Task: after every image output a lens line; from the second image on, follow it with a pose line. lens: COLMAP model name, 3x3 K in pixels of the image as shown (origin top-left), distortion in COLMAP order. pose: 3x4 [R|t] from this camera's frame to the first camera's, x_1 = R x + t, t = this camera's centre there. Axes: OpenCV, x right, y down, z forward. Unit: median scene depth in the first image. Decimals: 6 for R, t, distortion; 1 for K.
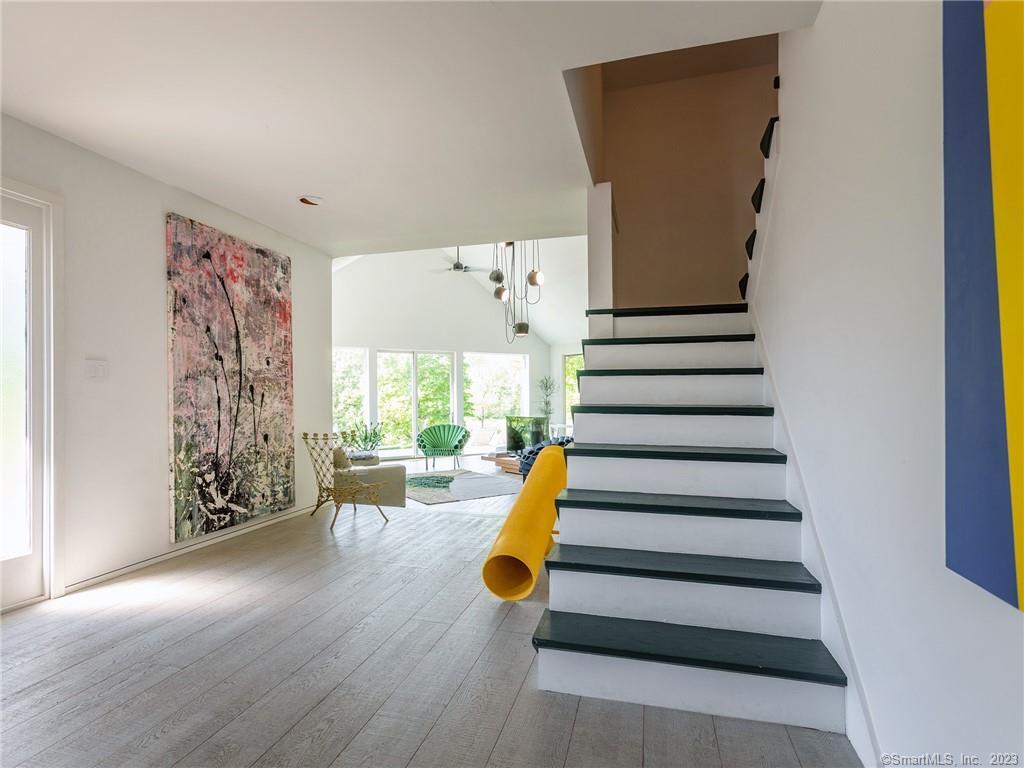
lens RADIAL K [[529.8, 0, 509.9], [0, 529.8, 402.9], [0, 0, 1]] dist [0.001153, 0.000156]
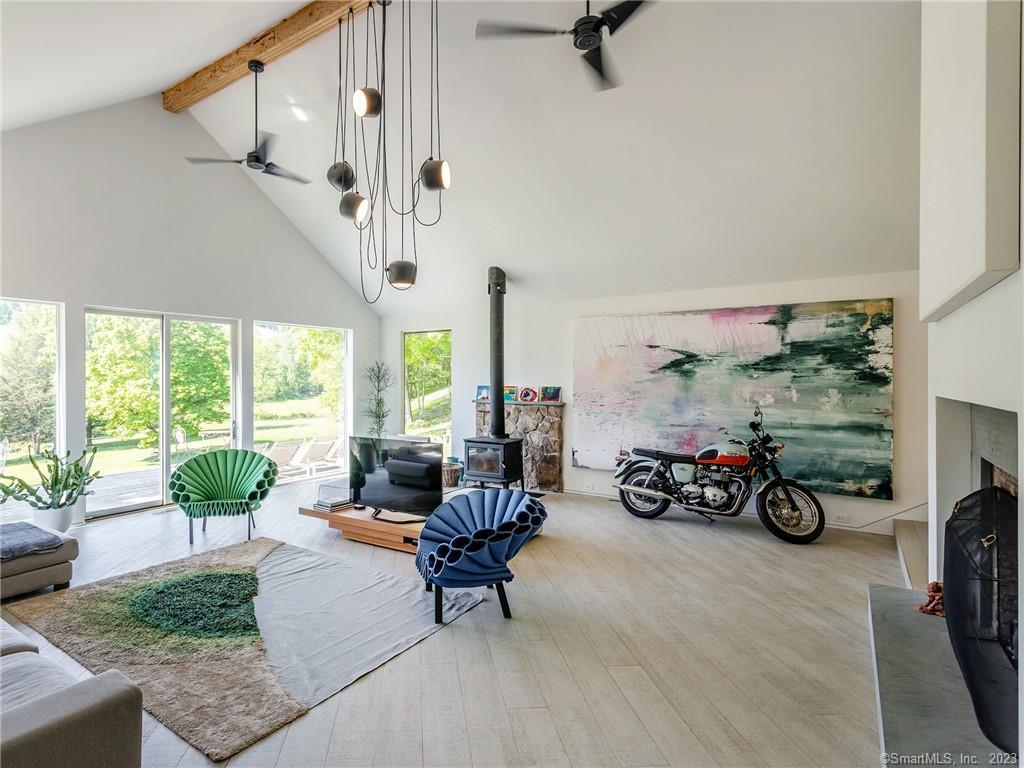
lens RADIAL K [[540.6, 0, 452.3], [0, 540.6, 384.3], [0, 0, 1]] dist [0.005558, 0.000919]
pose [[0.949401, 0.005781, 0.314013, -0.076988], [-0.005116, 0.999983, -0.002942, -0.026503], [-0.314025, 0.001187, 0.949414, 0.394304]]
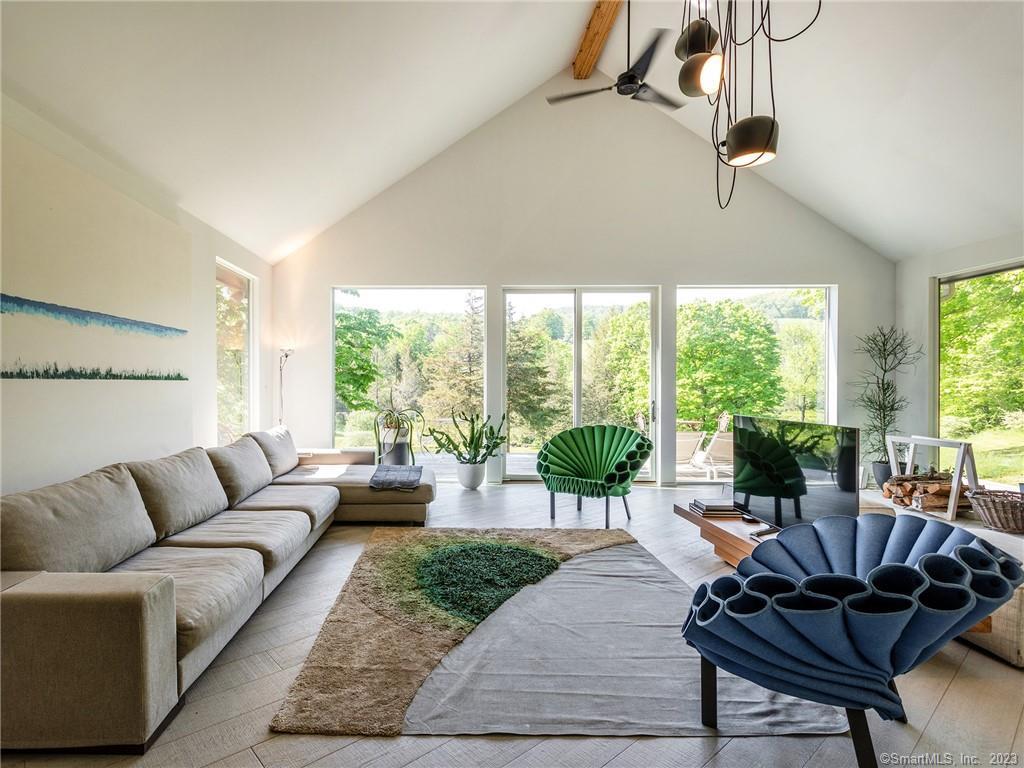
lens RADIAL K [[540.6, 0, 452.3], [0, 540.6, 384.3], [0, 0, 1]] dist [0.005558, 0.000919]
pose [[0.808578, 0.011678, -0.588273, 0.055678], [-0.014195, 0.999899, 0.000338, 0.004612], [0.588217, 0.008077, 0.808663, 0.511819]]
